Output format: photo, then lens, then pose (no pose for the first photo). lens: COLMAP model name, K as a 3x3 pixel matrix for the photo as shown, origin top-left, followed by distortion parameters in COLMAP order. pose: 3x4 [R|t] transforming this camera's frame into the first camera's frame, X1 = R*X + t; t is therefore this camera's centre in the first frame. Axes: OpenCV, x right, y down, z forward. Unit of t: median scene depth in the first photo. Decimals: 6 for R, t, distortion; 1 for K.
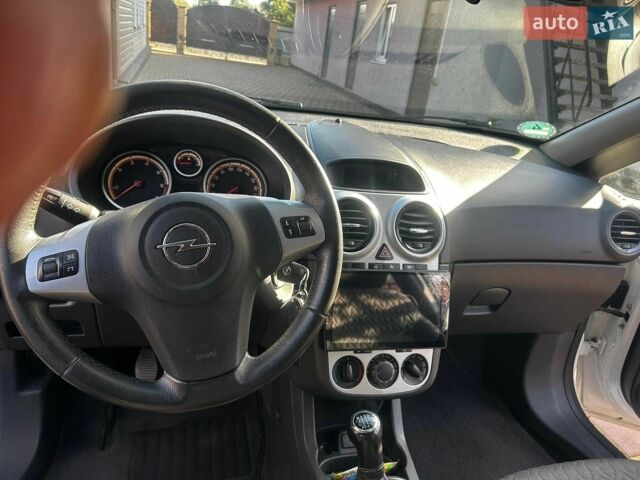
lens RADIAL K [[480.6, 0, 320.0], [0, 480.6, 240.0], [0, 0, 1]] dist [0.100279, -0.122210]
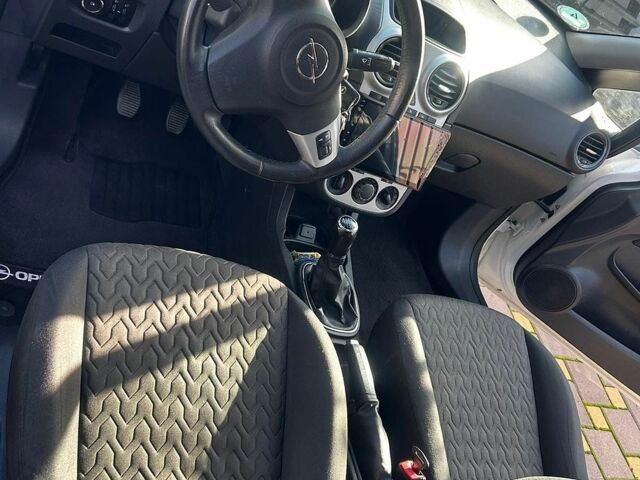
lens RADIAL K [[647.7, 0, 320.0], [0, 647.7, 240.0], [0, 0, 1]] dist [0.023582, 0.005722]
pose [[0.909776, 0.317662, 0.267204, -0.288201], [-0.393828, 0.863965, 0.313789, -0.063012], [-0.131176, -0.390710, 0.911119, -0.381567]]
